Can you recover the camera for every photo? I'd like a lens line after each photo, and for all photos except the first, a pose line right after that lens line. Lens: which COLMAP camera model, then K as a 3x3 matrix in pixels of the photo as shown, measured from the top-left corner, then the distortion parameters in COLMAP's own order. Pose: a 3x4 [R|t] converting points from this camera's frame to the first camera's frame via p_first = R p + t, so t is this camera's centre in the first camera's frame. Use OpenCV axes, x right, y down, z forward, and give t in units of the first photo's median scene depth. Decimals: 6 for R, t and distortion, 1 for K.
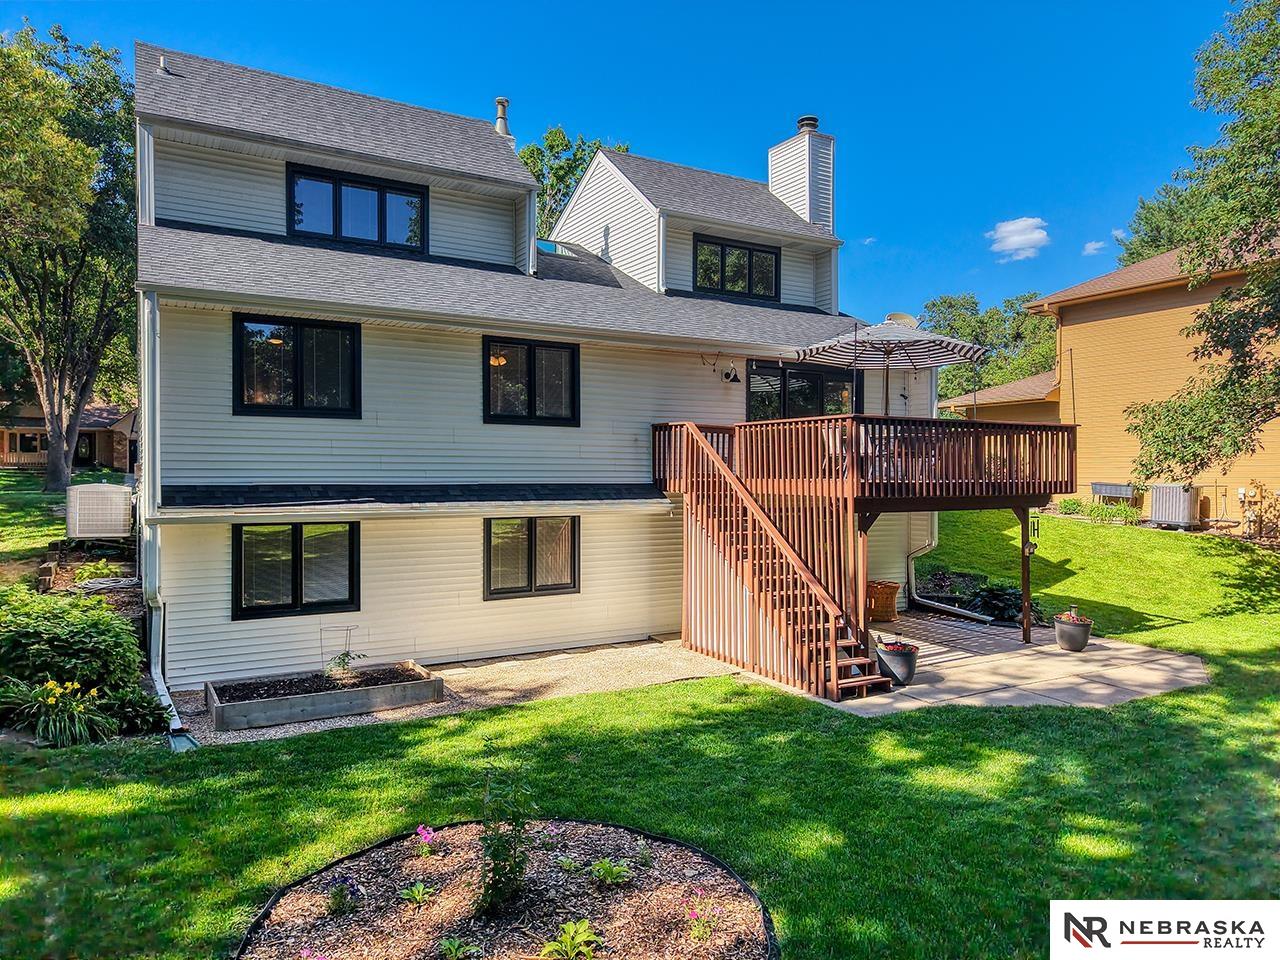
lens RADIAL K [[855.1, 0, 640.0], [0, 855.1, 480.0], [0, 0, 1]] dist [0.018997, -0.001212]
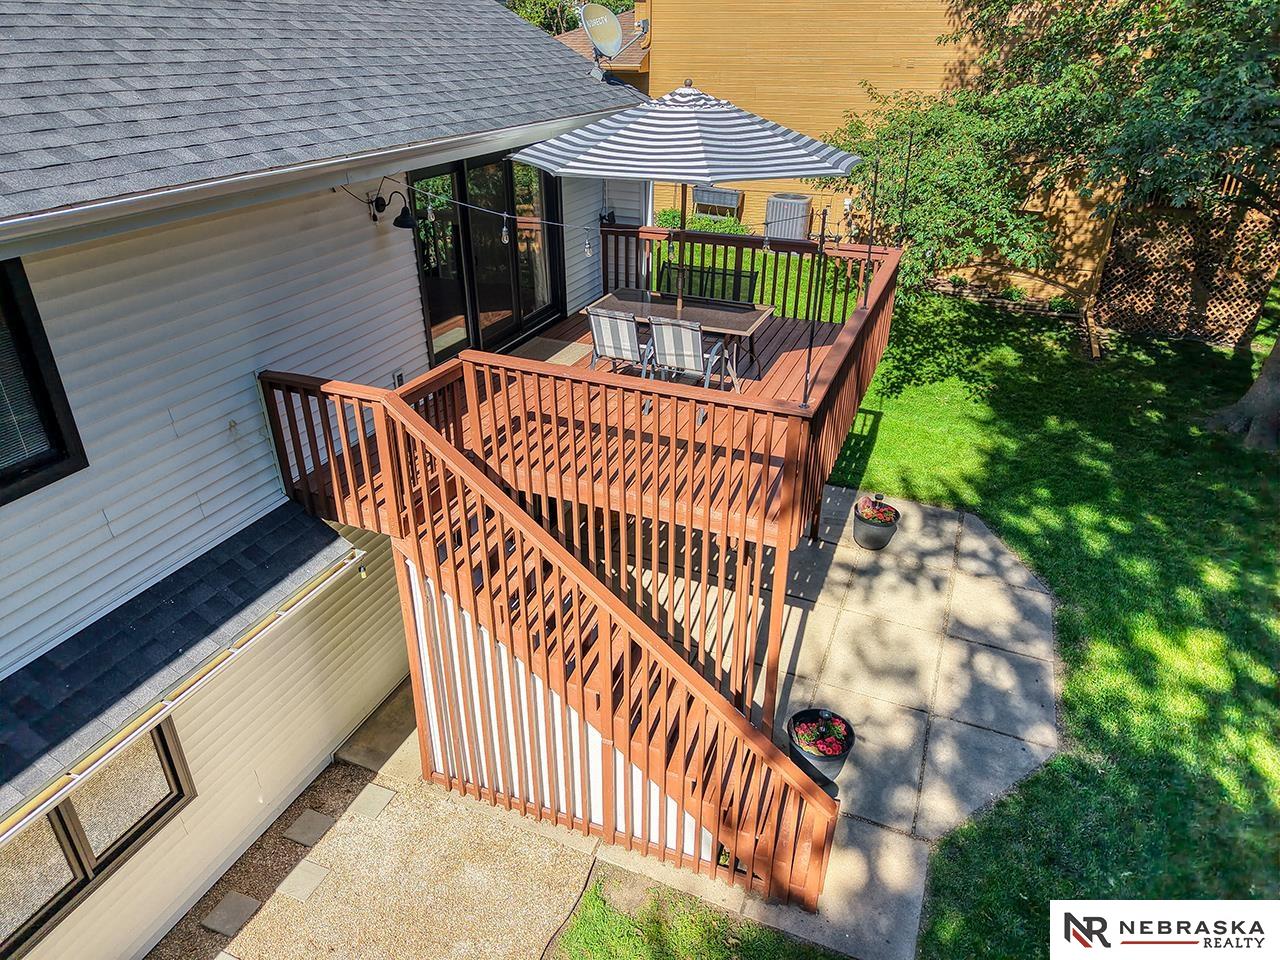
lens RADIAL K [[855.1, 0, 640.0], [0, 855.1, 480.0], [0, 0, 1]] dist [0.018997, -0.001212]
pose [[0.790502, -0.278644, 0.545403, -0.084834], [-0.005539, 0.887223, 0.461307, -0.222377], [-0.612435, -0.367685, 0.699808, 0.597989]]
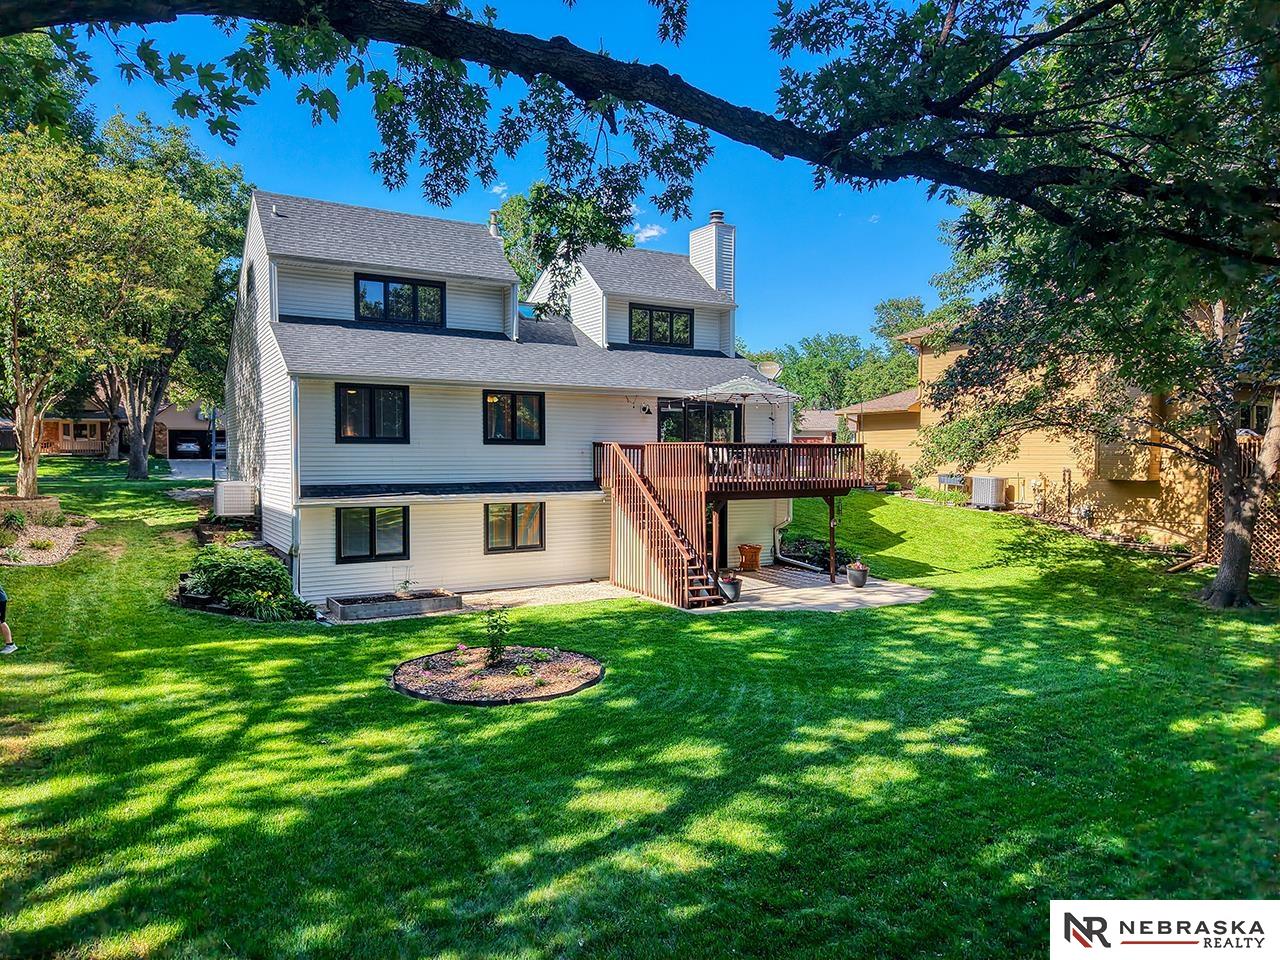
lens RADIAL K [[855.1, 0, 640.0], [0, 855.1, 480.0], [0, 0, 1]] dist [0.018997, -0.001212]
pose [[0.999981, 0.000235, 0.006123, 0.093460], [-0.000390, 0.999679, 0.025339, -0.037630], [-0.006115, -0.025341, 0.999660, -0.565731]]
